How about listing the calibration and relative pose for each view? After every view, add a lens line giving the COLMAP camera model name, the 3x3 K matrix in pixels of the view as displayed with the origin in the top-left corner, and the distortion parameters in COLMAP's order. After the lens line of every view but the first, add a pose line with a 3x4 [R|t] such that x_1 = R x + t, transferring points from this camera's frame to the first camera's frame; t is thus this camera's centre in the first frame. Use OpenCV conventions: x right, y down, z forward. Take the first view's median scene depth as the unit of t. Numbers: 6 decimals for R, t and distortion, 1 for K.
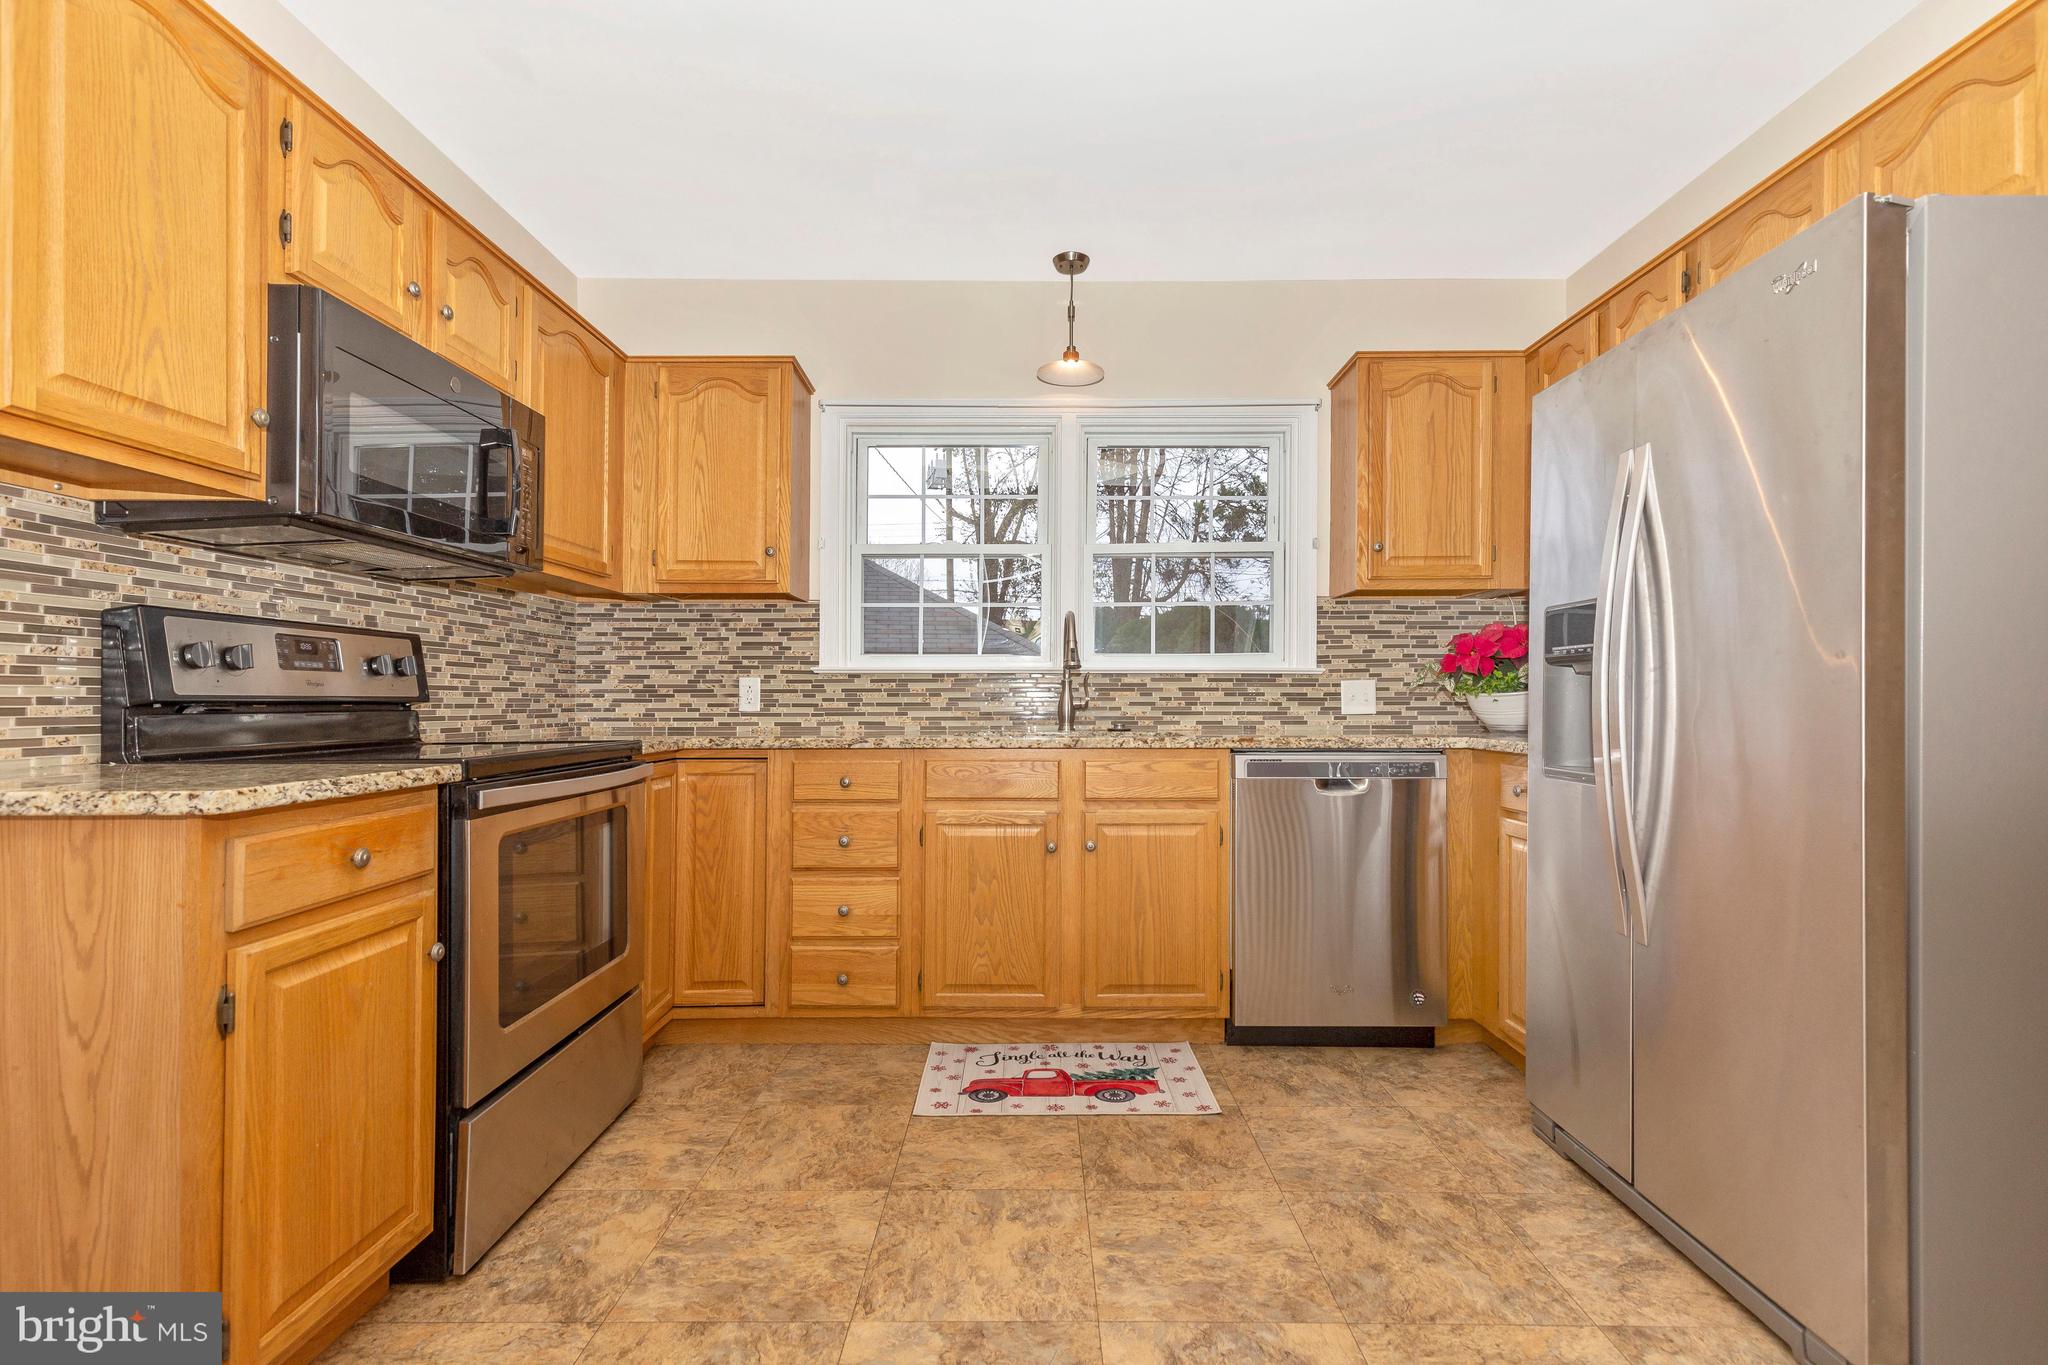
lens RADIAL K [[928.0, 0, 1026.5], [0, 928.0, 685.5], [0, 0, 1]] dist [0.016167, -0.002957]
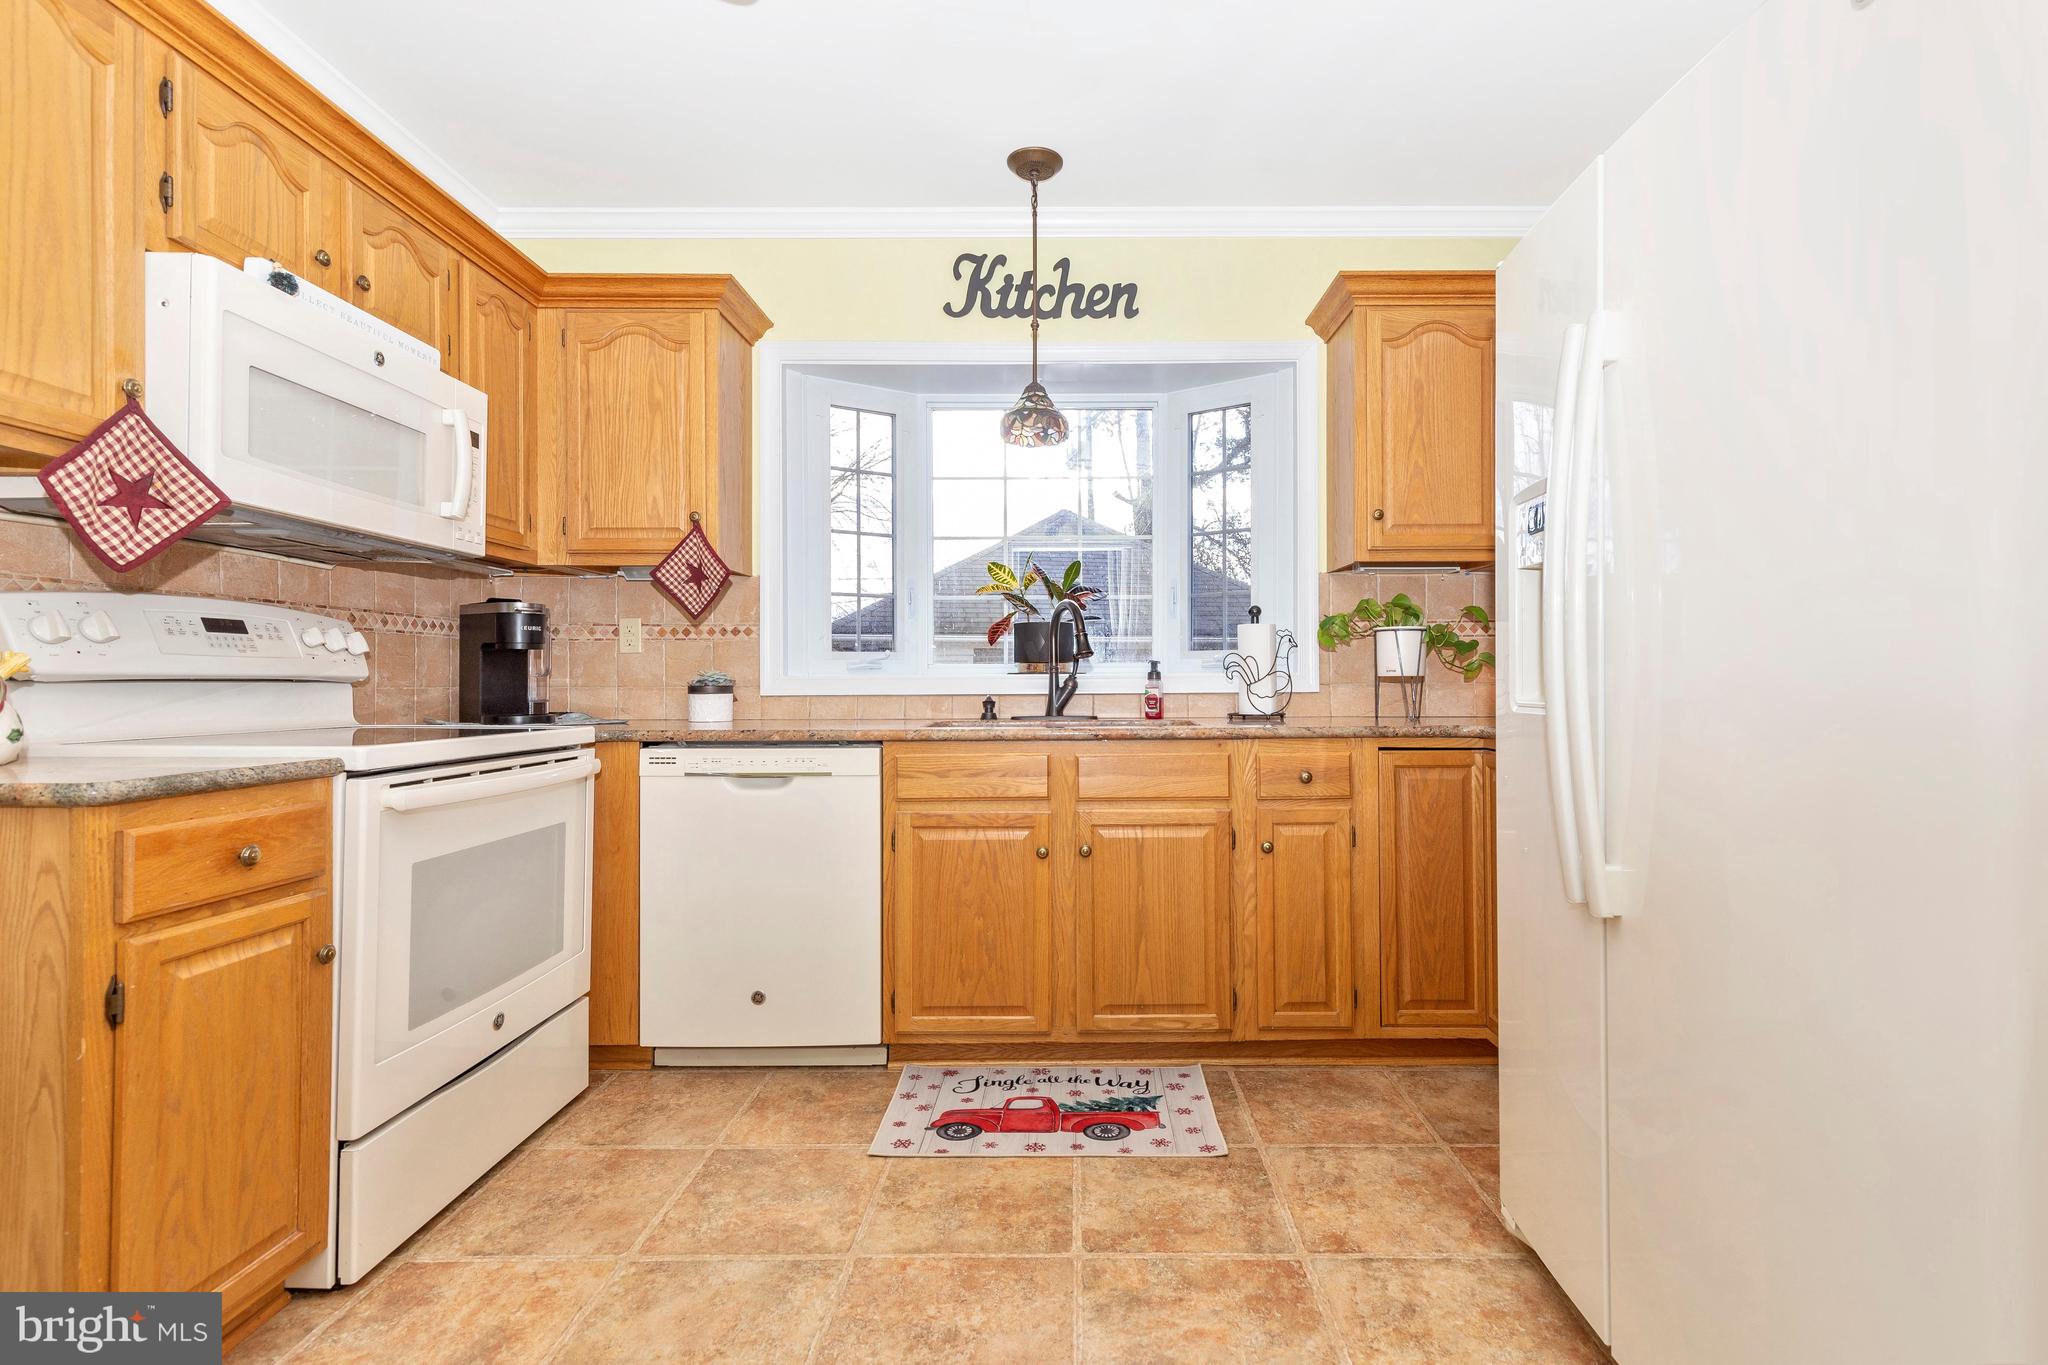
lens RADIAL K [[928.0, 0, 1077.2], [0, 928.0, 693.4], [0, 0, 1]] dist [0.016167, -0.002957]
pose [[0.999991, 0.003169, -0.002745, 0.062611], [-0.003120, 0.999840, 0.017614, 0.019789], [0.002800, -0.017605, 0.999841, 0.136084]]
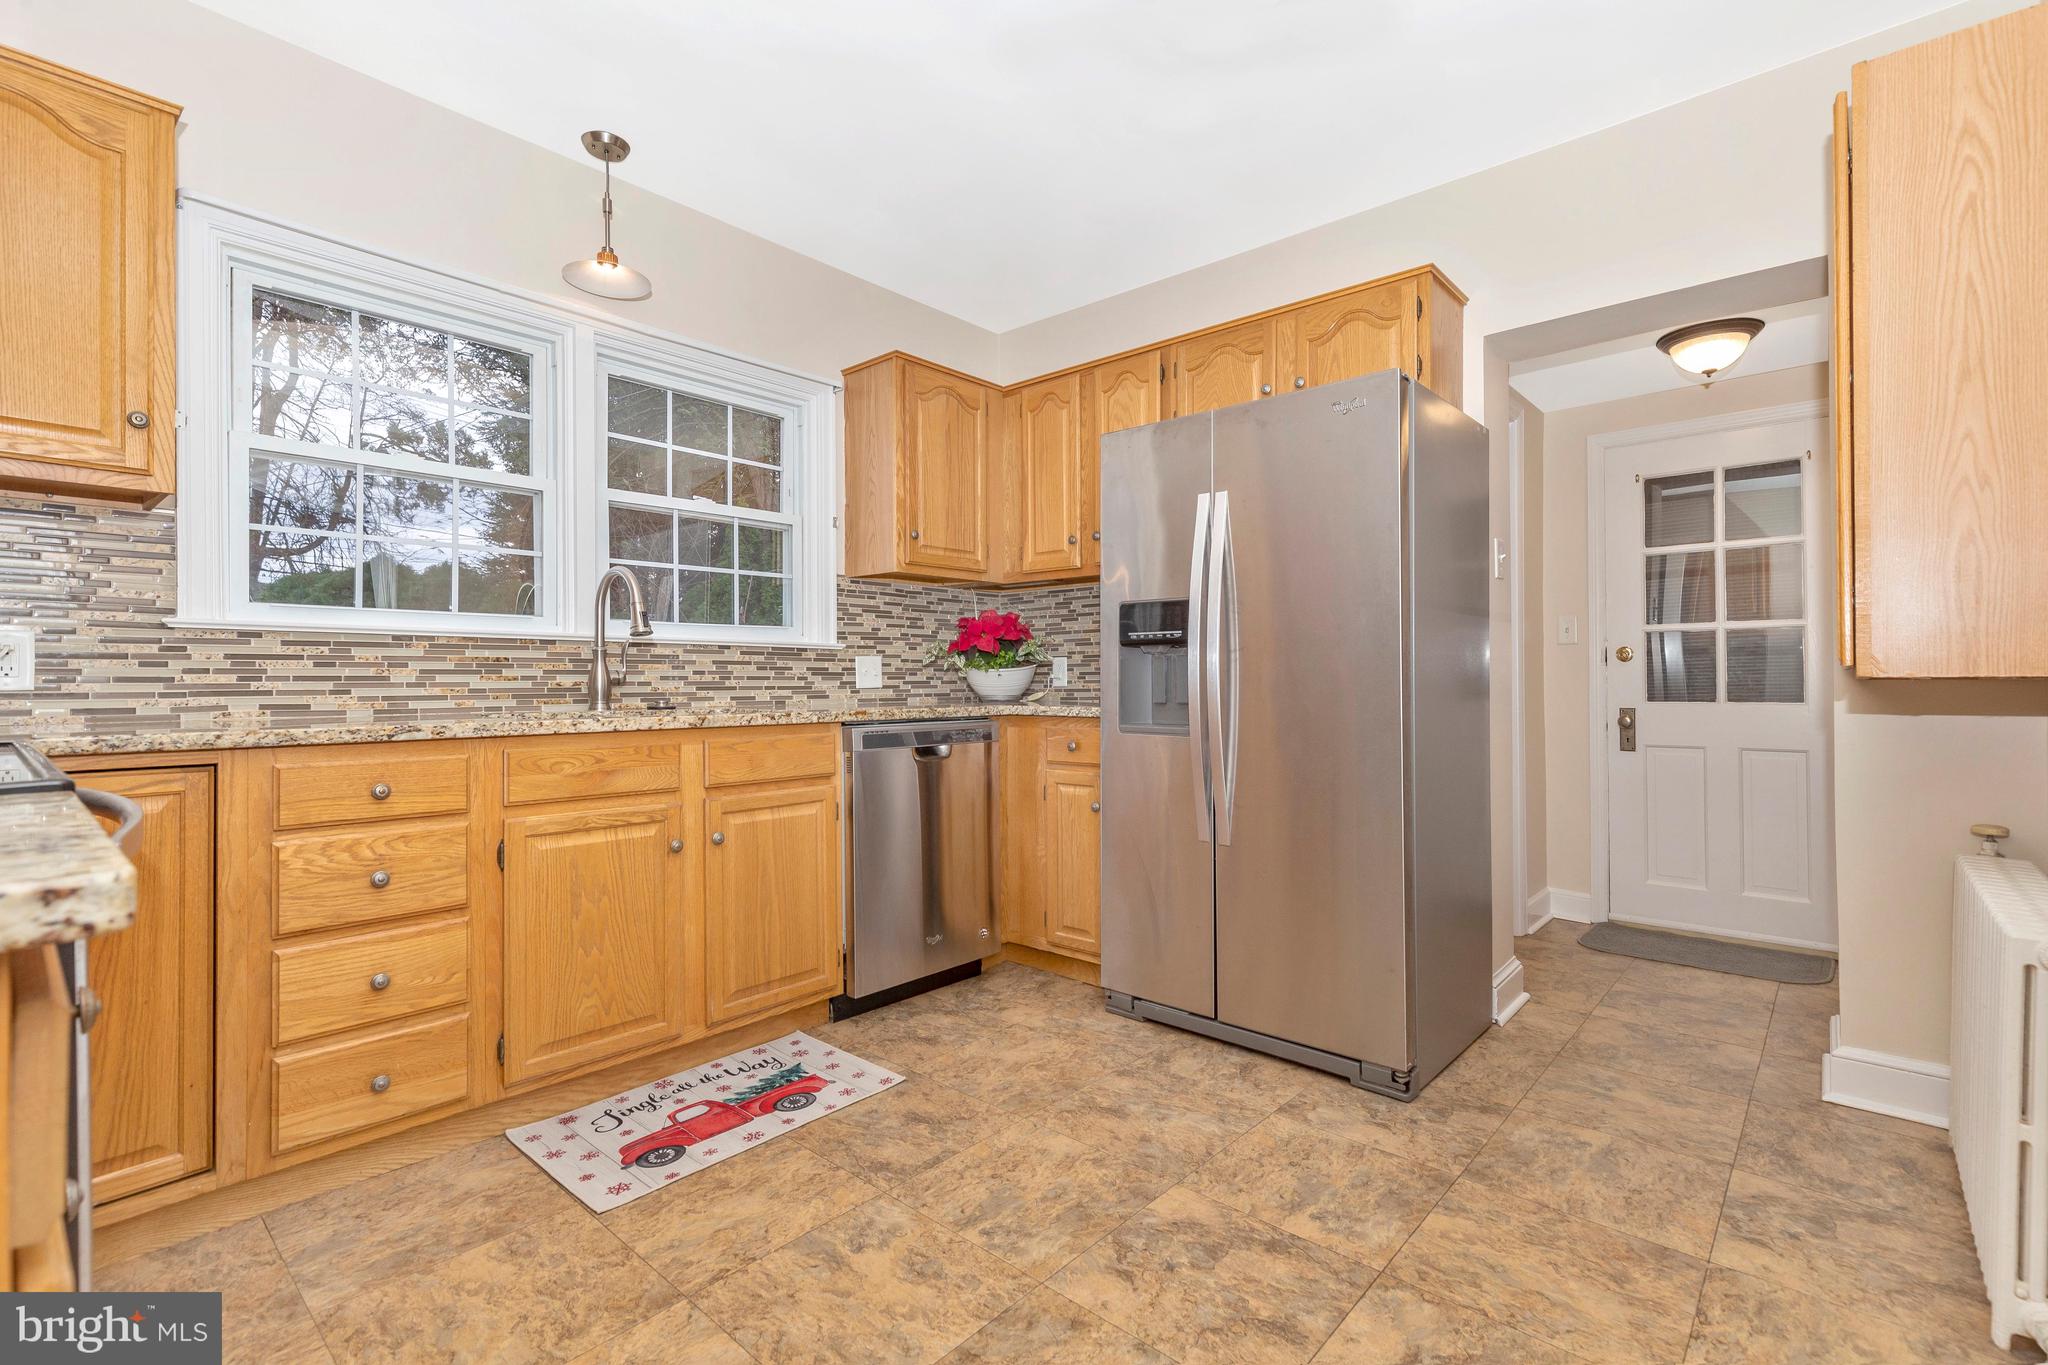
lens RADIAL K [[928.0, 0, 1028.0], [0, 928.0, 667.5], [0, 0, 1]] dist [0.016167, -0.002957]
pose [[0.662502, 0.009808, 0.748996, -0.405674], [-0.012171, 0.999923, -0.002328, 0.009821], [-0.748961, -0.007574, 0.662571, 0.201647]]
